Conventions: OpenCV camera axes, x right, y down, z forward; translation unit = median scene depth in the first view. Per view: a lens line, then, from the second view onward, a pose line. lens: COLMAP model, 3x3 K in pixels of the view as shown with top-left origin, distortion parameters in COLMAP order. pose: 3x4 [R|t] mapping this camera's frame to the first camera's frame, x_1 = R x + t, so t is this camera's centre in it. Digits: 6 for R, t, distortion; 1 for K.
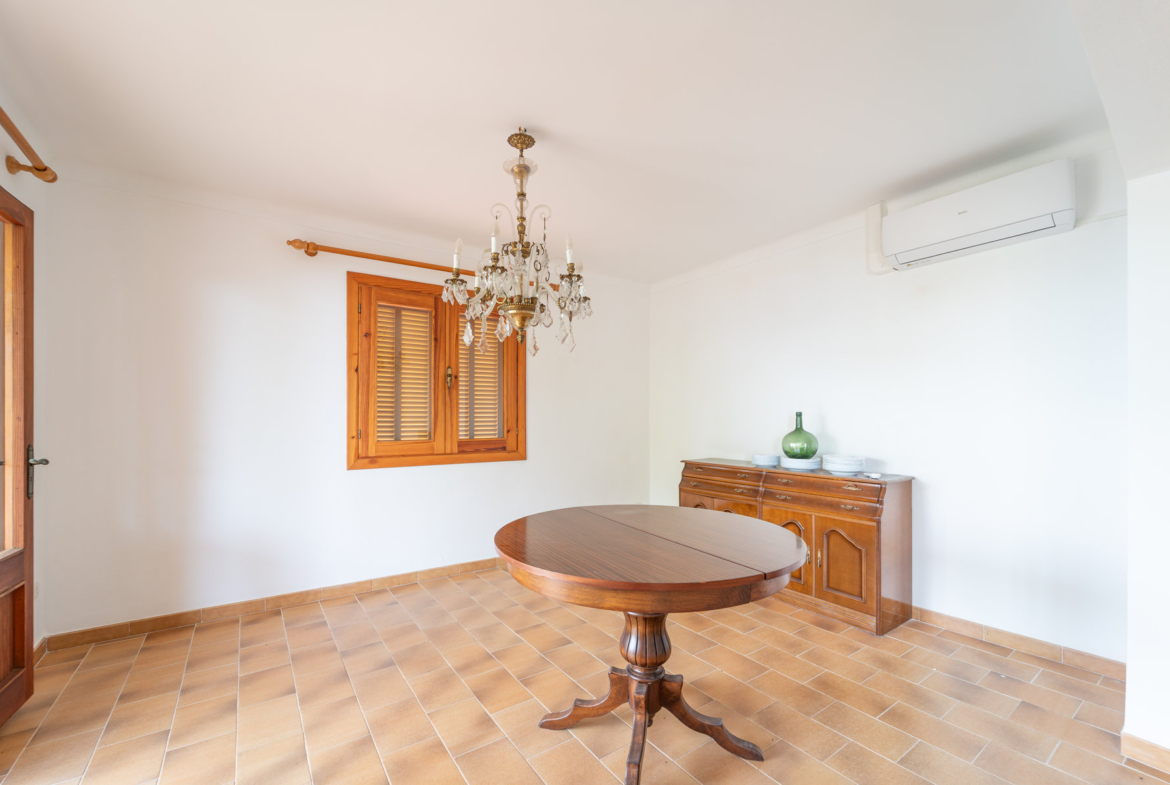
lens RADIAL K [[478.4, 0, 596.9], [0, 478.4, 416.7], [0, 0, 1]] dist [0.002570, -0.002592]
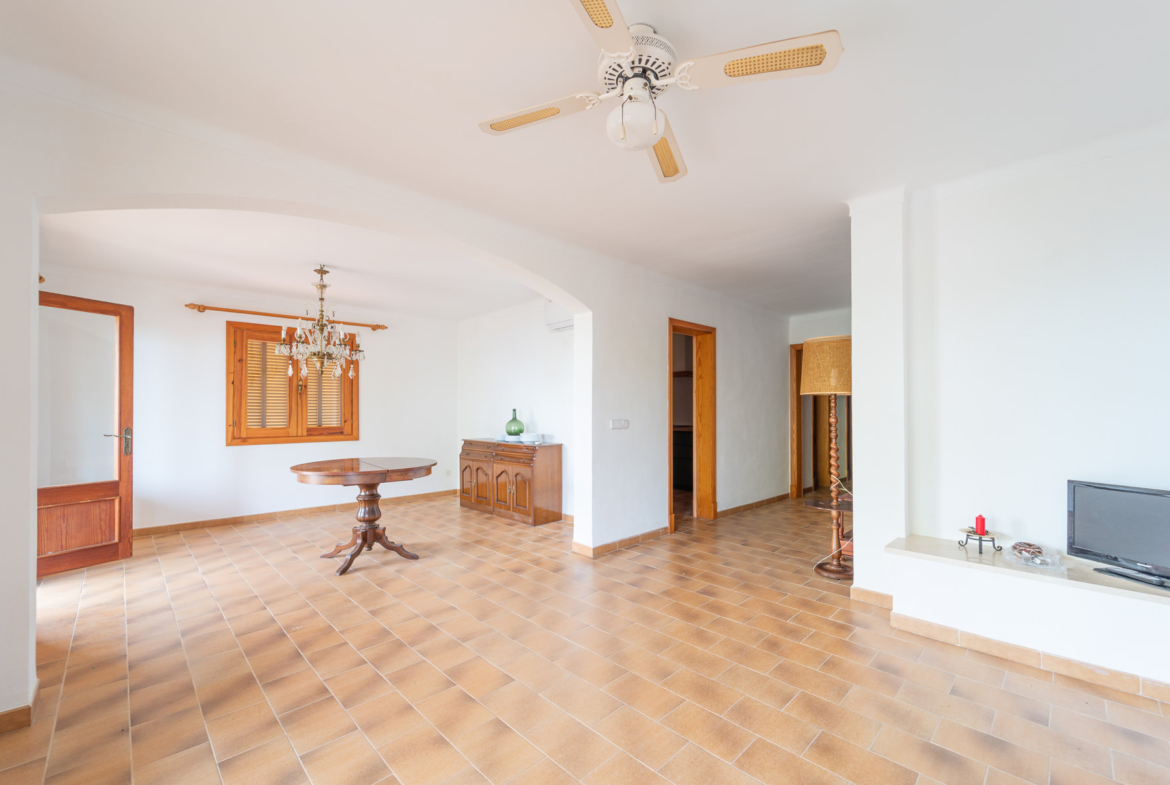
lens RADIAL K [[478.4, 0, 591.8], [0, 478.4, 406.7], [0, 0, 1]] dist [0.002570, -0.002592]
pose [[0.988396, -0.002270, 0.151880, 0.441699], [0.003433, 0.999967, -0.007391, -0.003250], [-0.151859, 0.007827, 0.988371, -0.763132]]
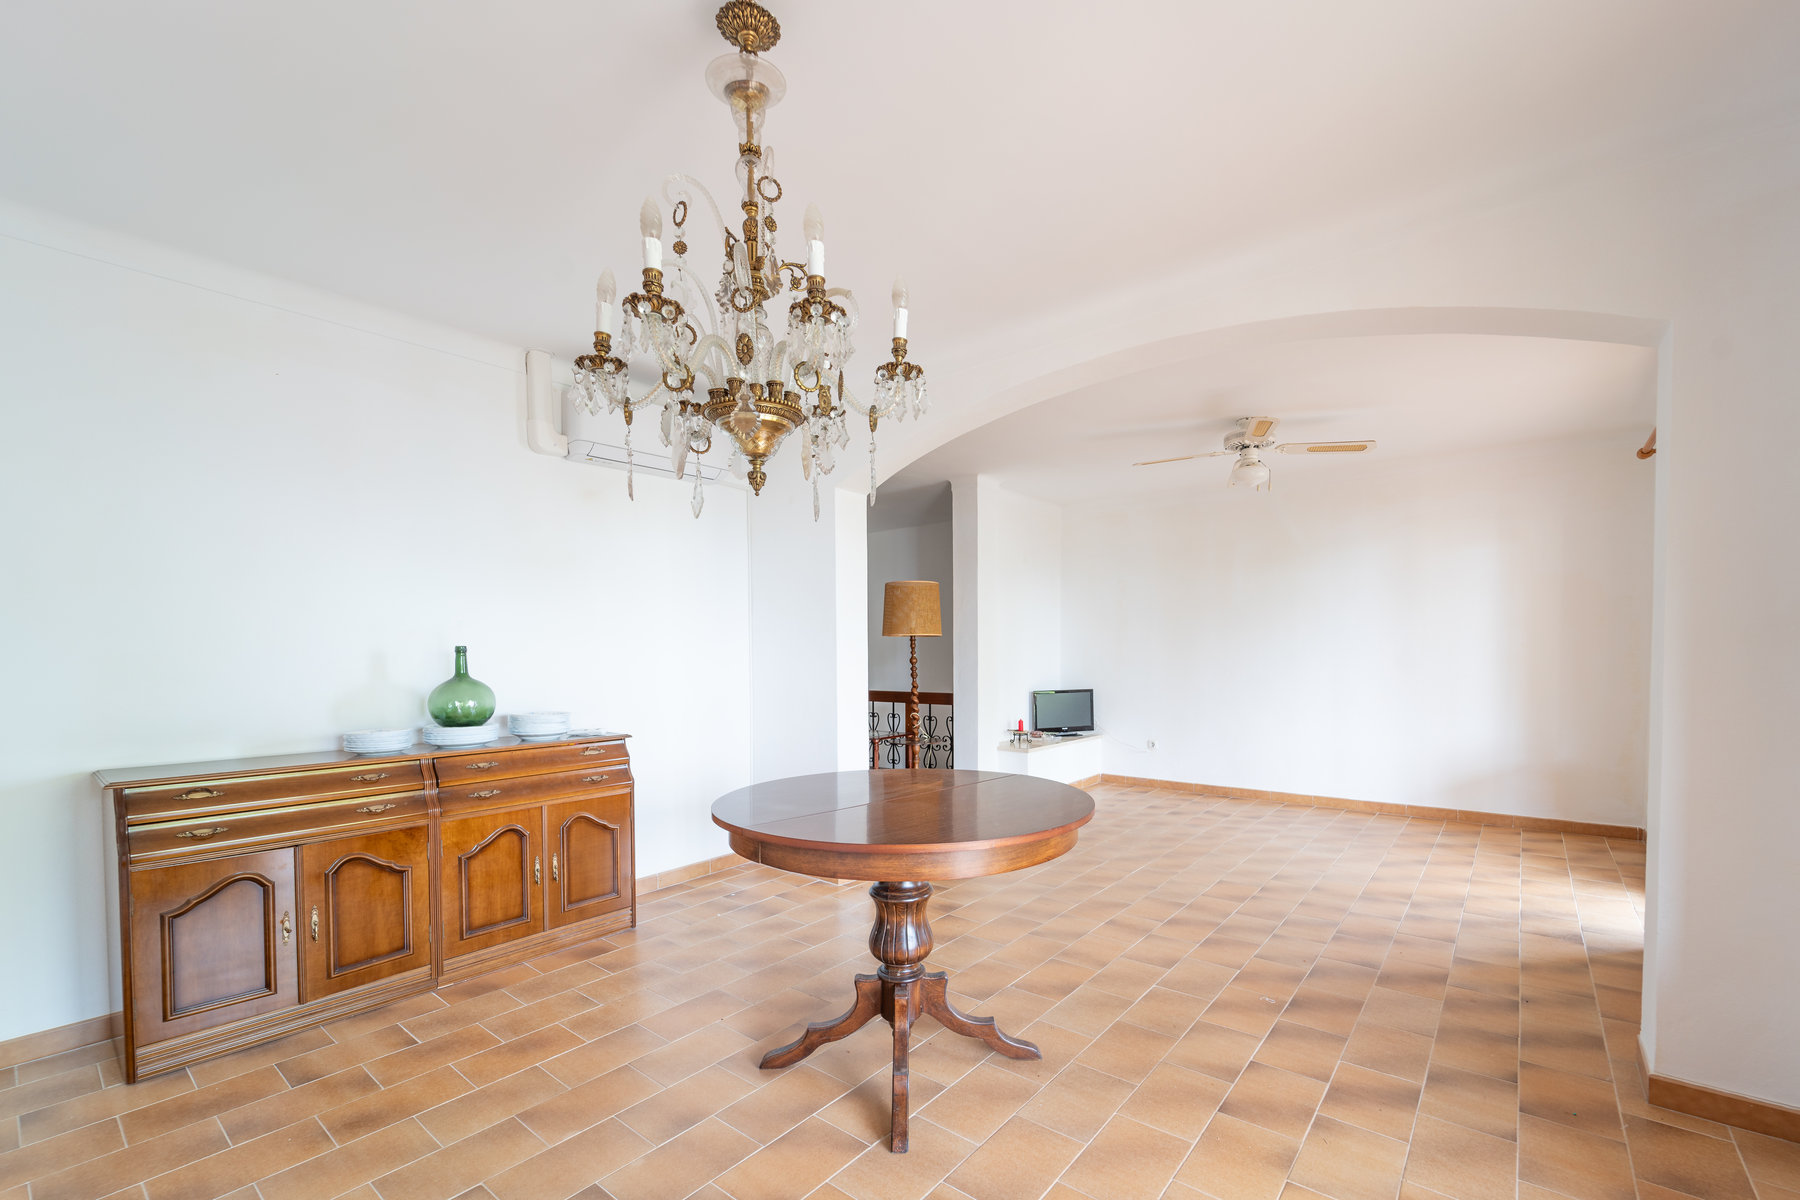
lens RADIAL K [[736.0, 0, 942.3], [0, 736.0, 674.2], [0, 0, 1]] dist [0.002570, -0.002592]
pose [[-0.272601, -0.026940, 0.961750, -0.597079], [0.004756, 0.999558, 0.029347, 0.001009], [-0.962115, 0.012574, -0.272352, 0.692673]]
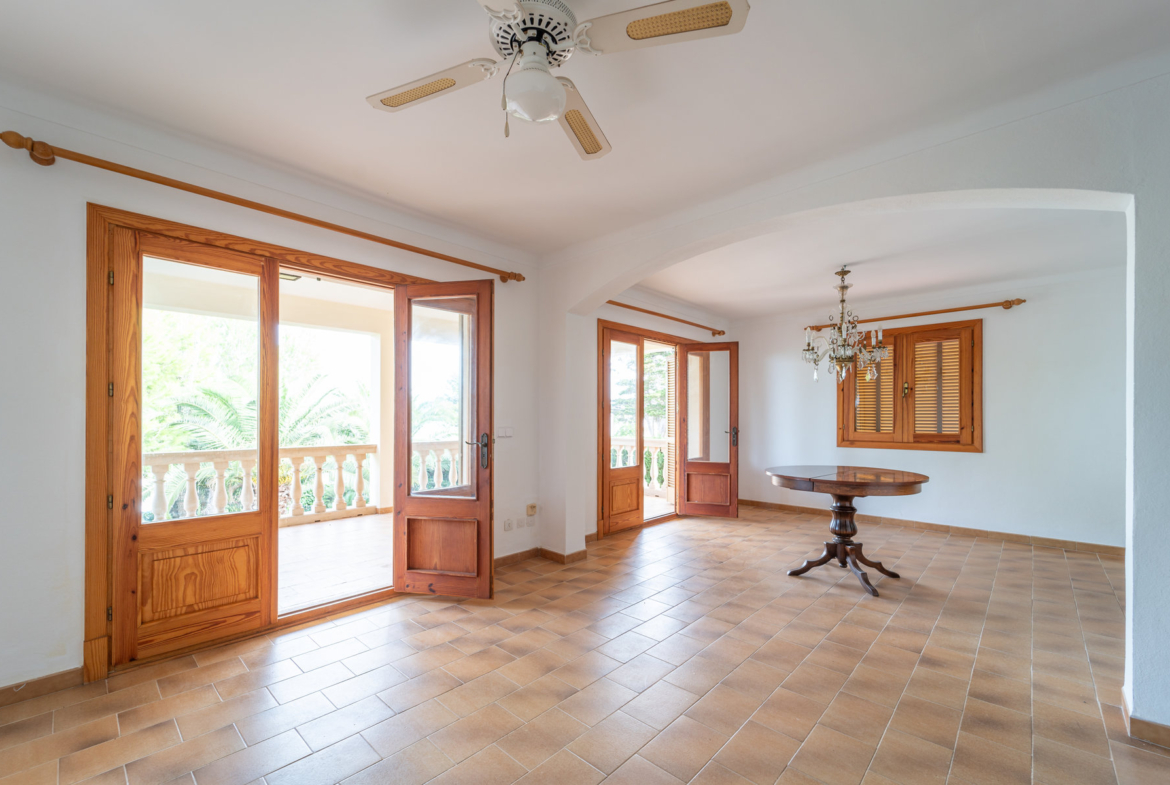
lens RADIAL K [[478.4, 0, 577.1], [0, 478.4, 414.5], [0, 0, 1]] dist [0.002570, -0.002592]
pose [[0.192055, -0.004014, -0.981376, 1.055159], [-0.001759, 0.999989, -0.004435, 0.001257], [0.981383, 0.002578, 0.192045, -0.286598]]
